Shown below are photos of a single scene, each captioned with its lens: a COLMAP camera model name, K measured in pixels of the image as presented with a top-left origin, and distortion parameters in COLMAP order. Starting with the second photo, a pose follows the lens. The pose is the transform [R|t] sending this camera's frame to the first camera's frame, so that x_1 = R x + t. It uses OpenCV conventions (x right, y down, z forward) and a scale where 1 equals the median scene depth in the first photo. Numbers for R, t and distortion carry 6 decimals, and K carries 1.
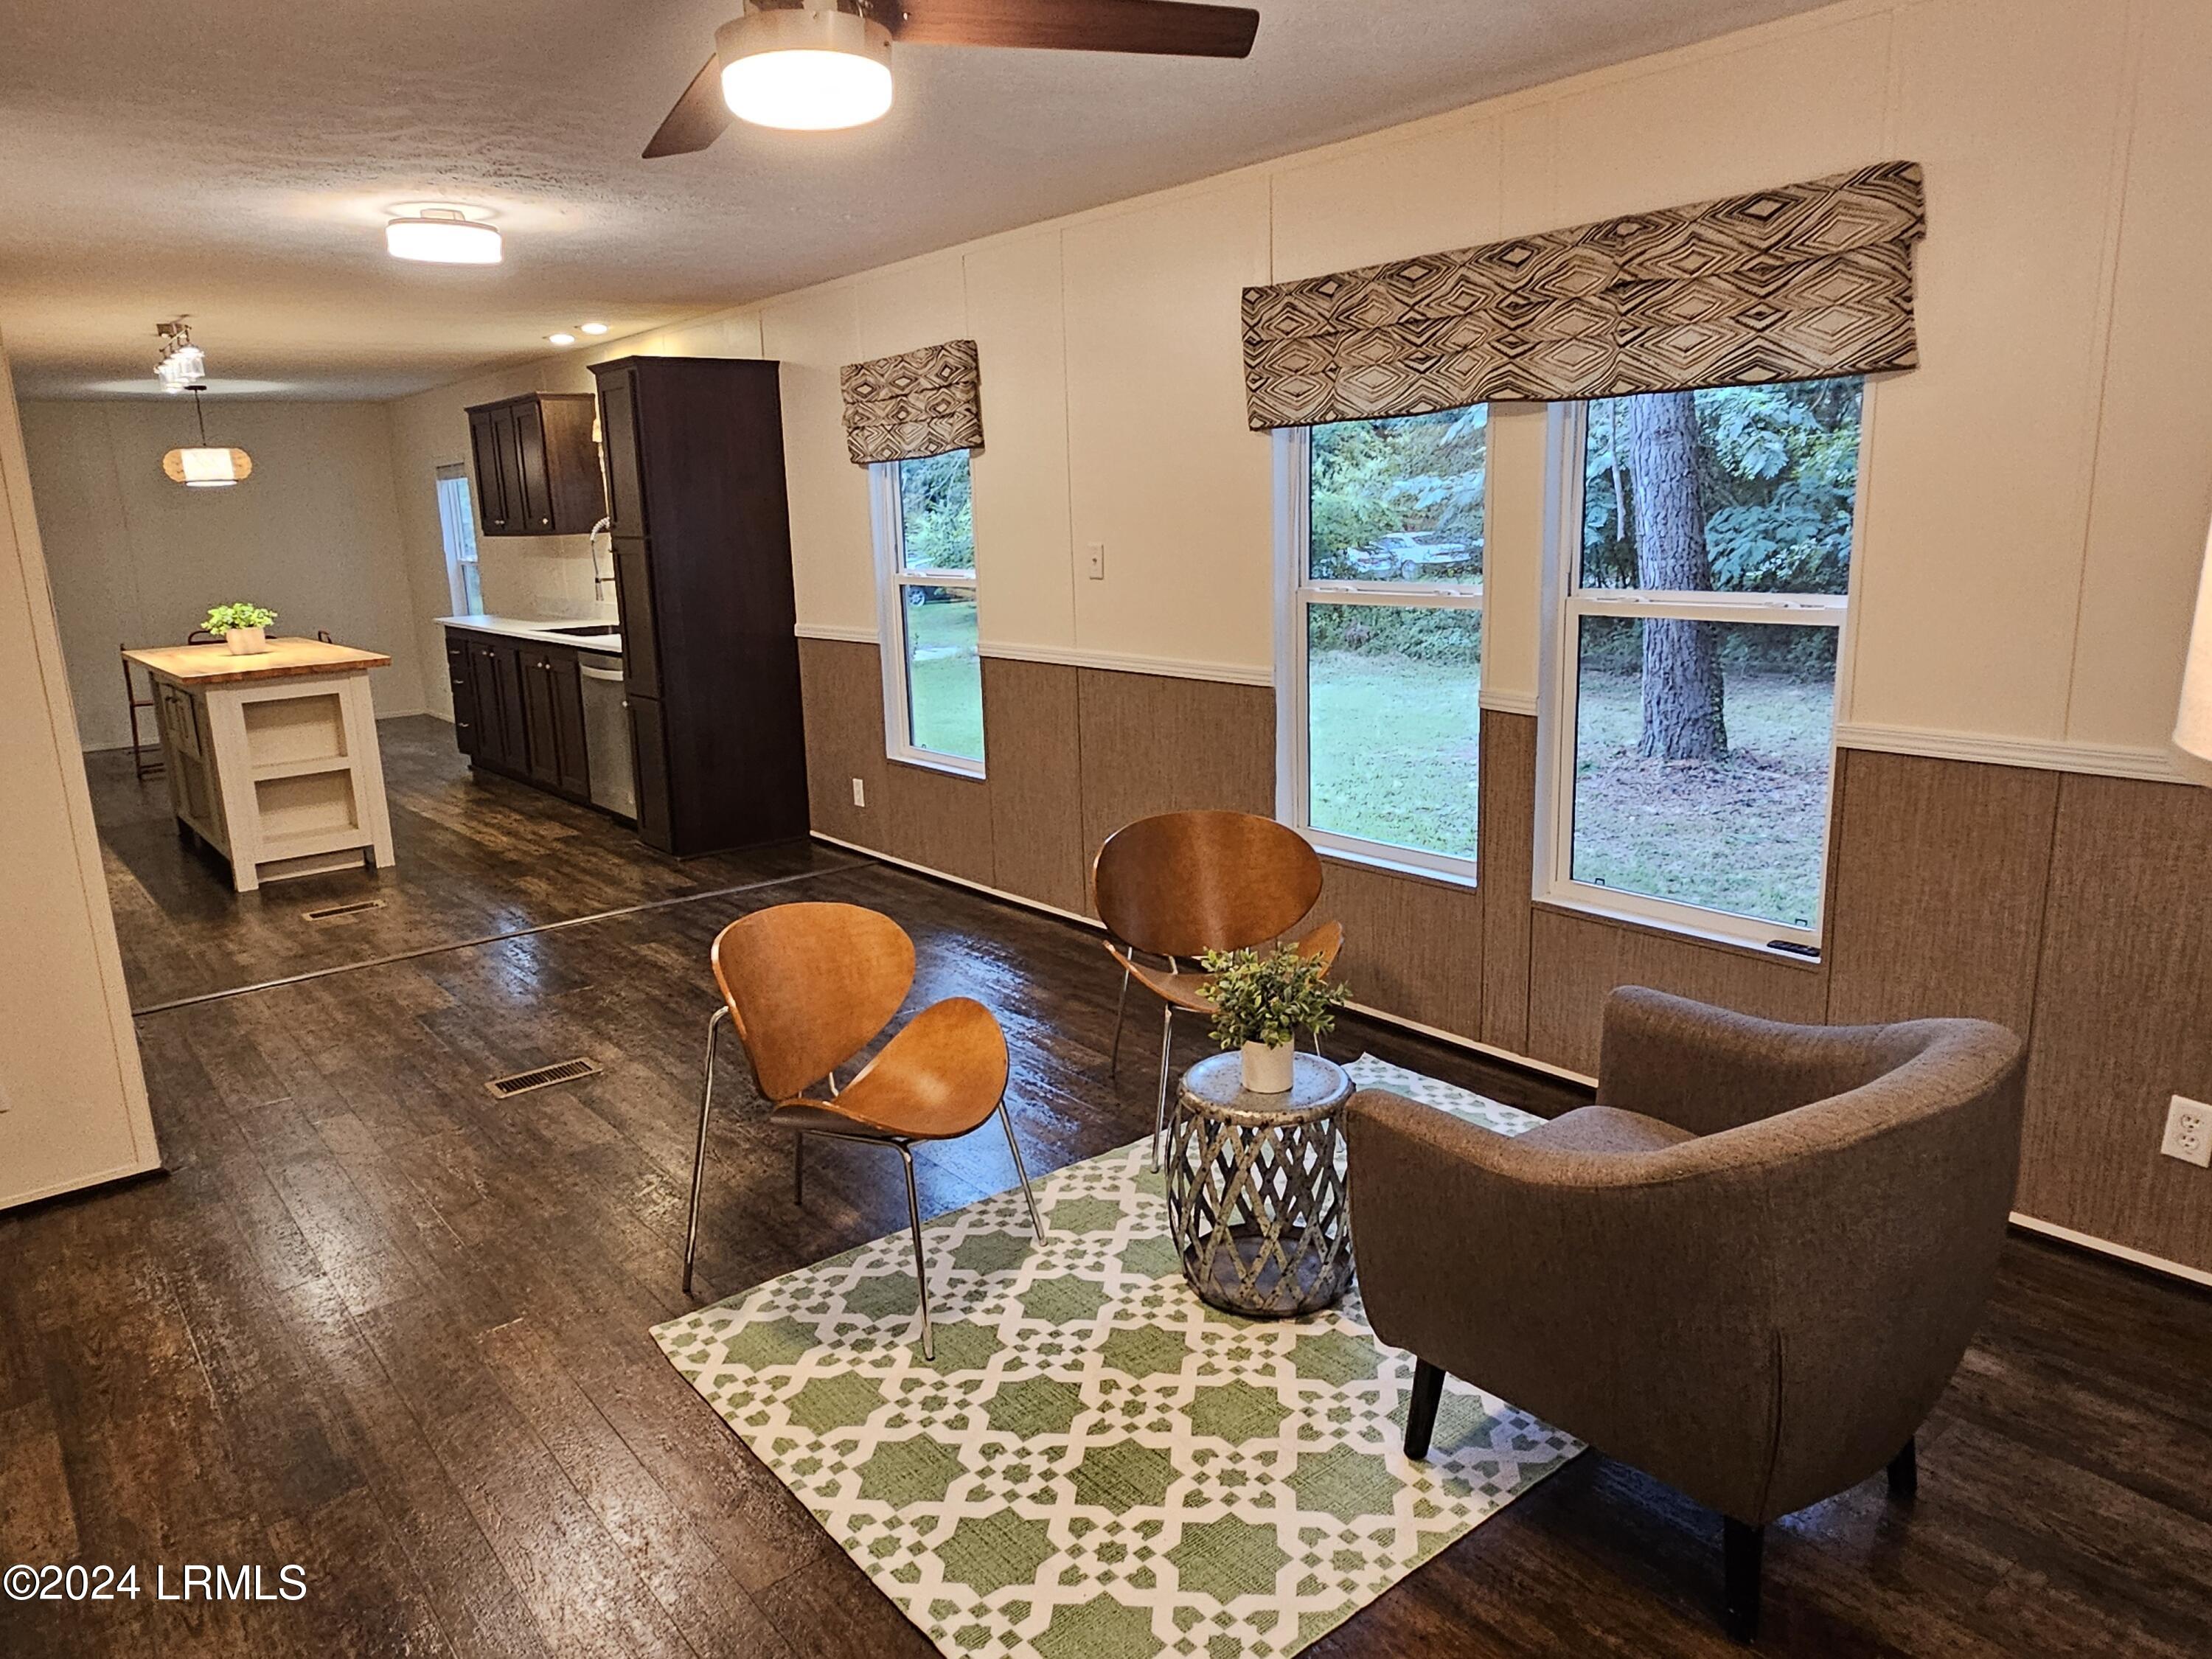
lens RADIAL K [[1474.6, 0, 1103.8], [0, 1474.6, 805.6], [0, 0, 1]] dist [0.000406, -0.000302]
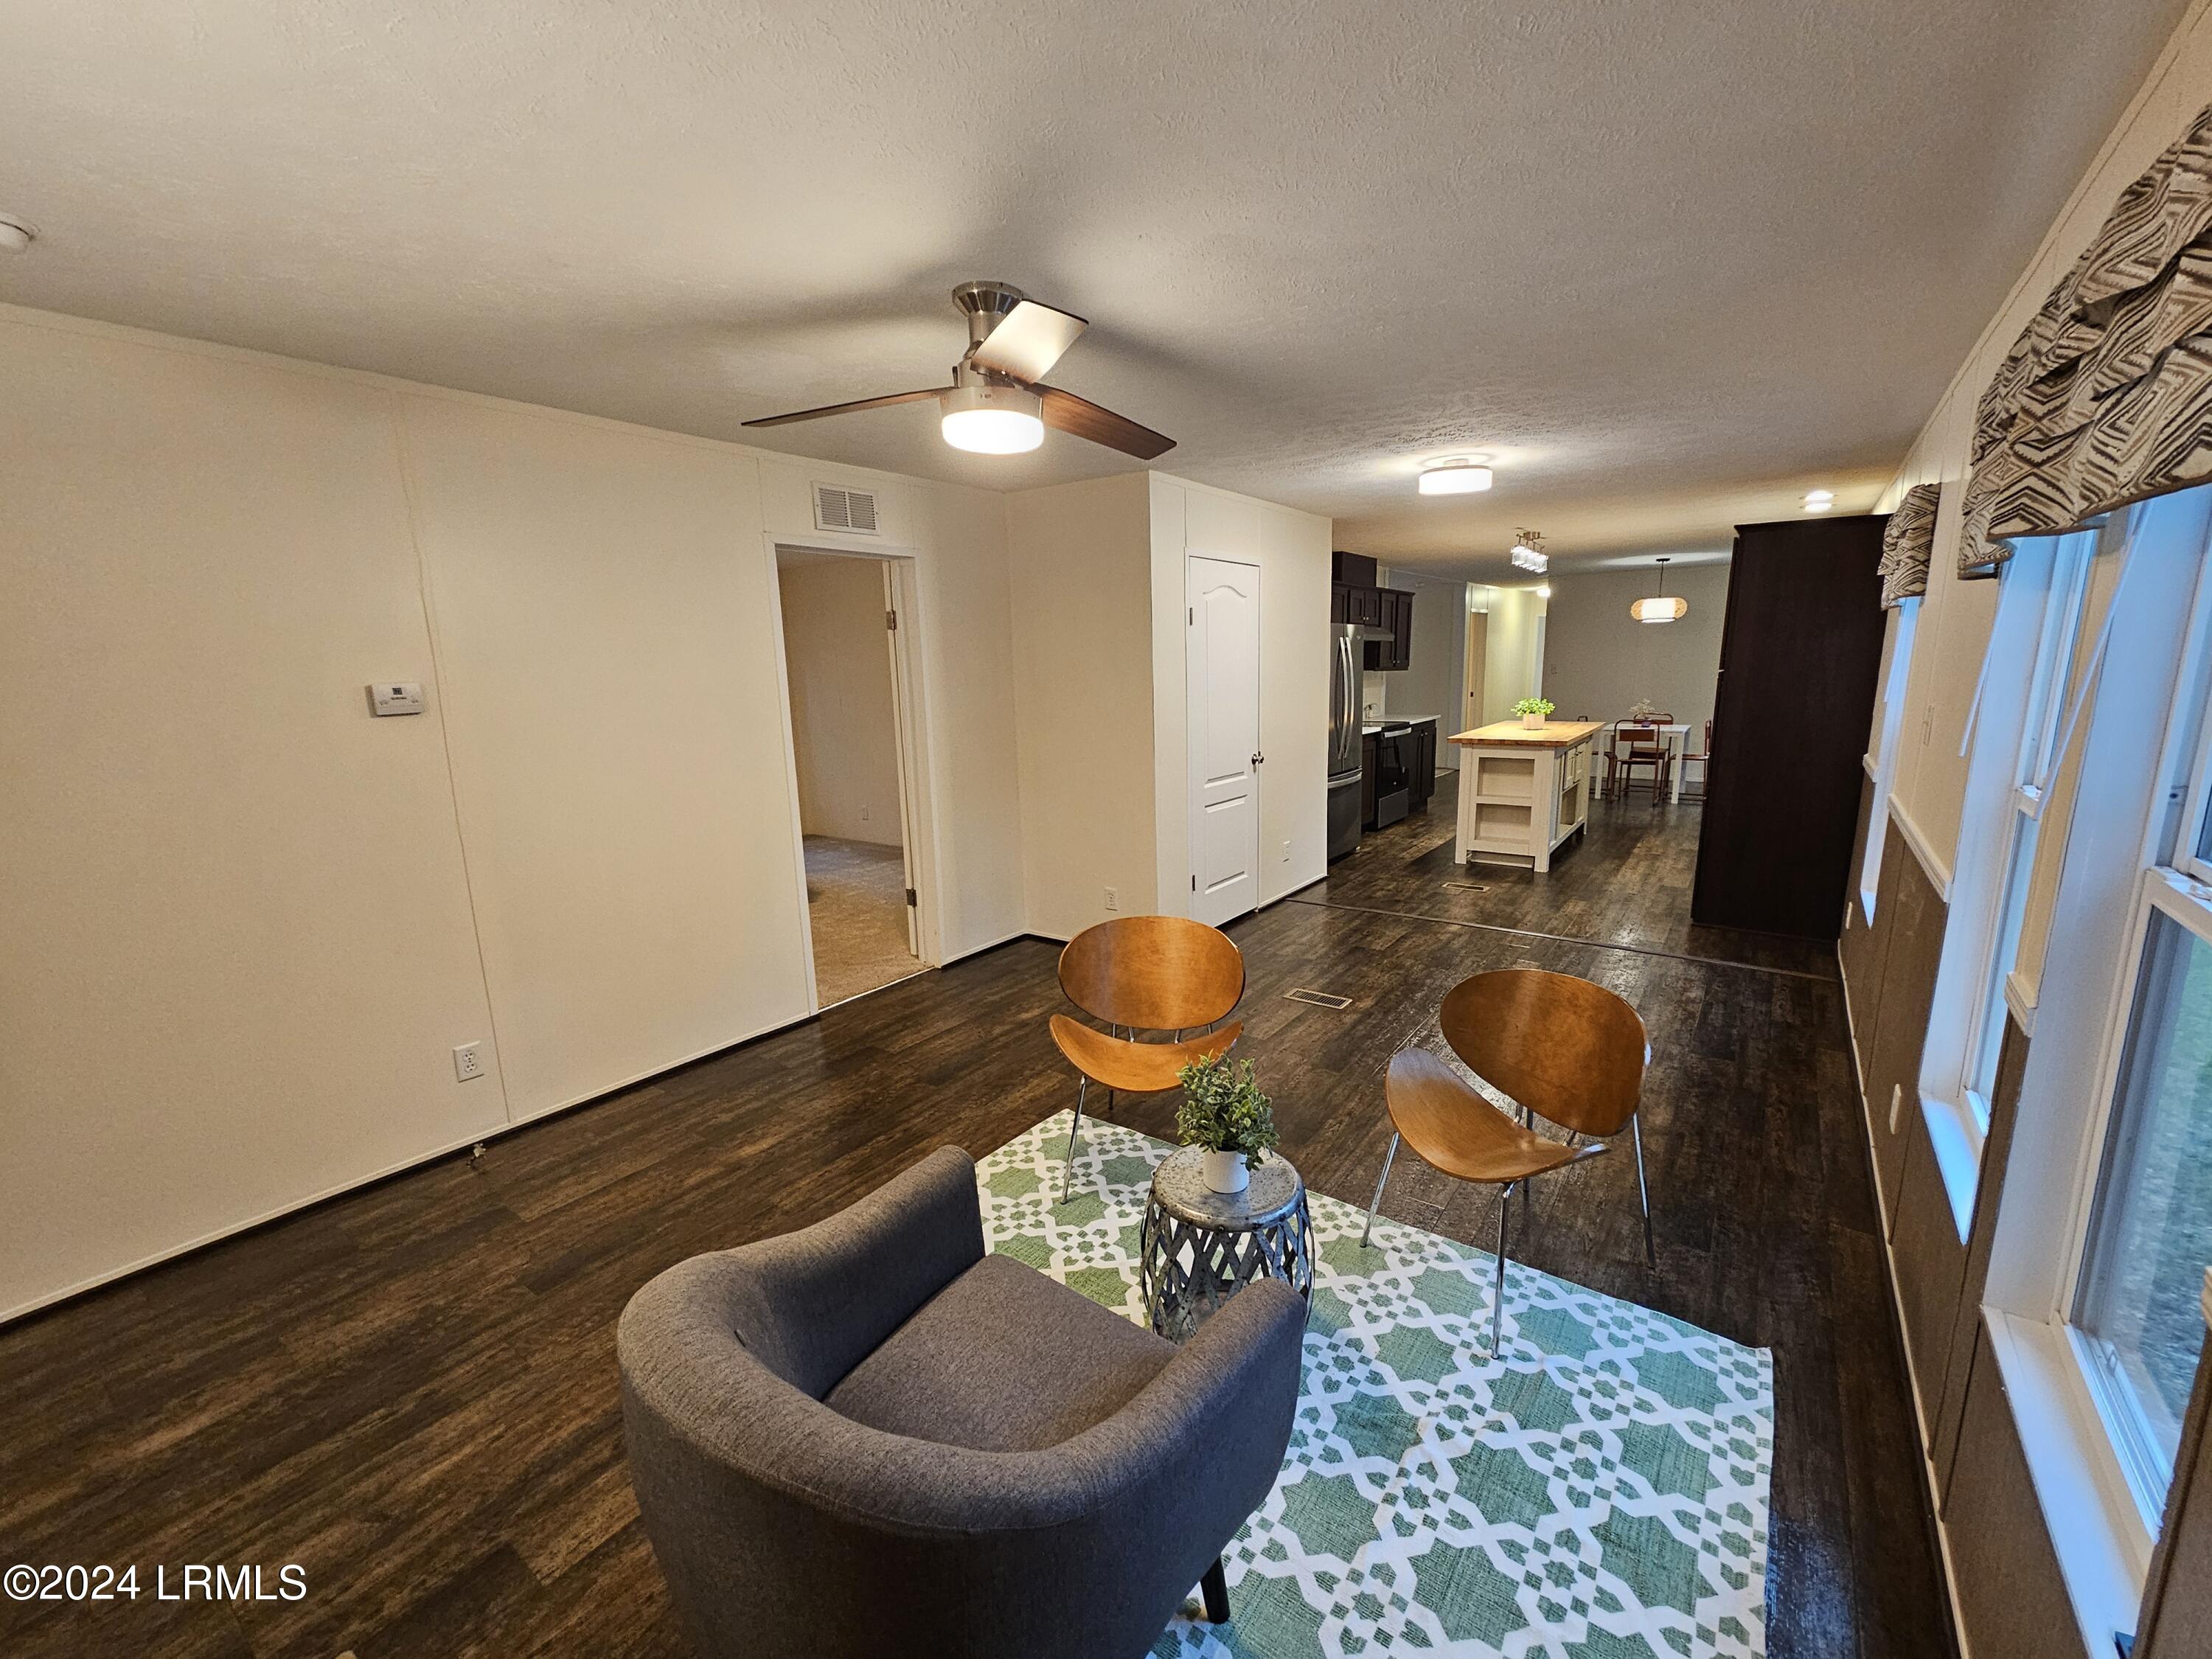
lens RADIAL K [[902.4, 0, 1119.5], [0, 902.4, 834.2], [0, 0, 1]] dist [0.000860, 0.000094]
pose [[0.269348, 0.211780, -0.939468, 0.405951], [-0.183734, 0.968903, 0.165738, -0.104636], [0.945353, 0.127972, 0.299884, 0.389300]]
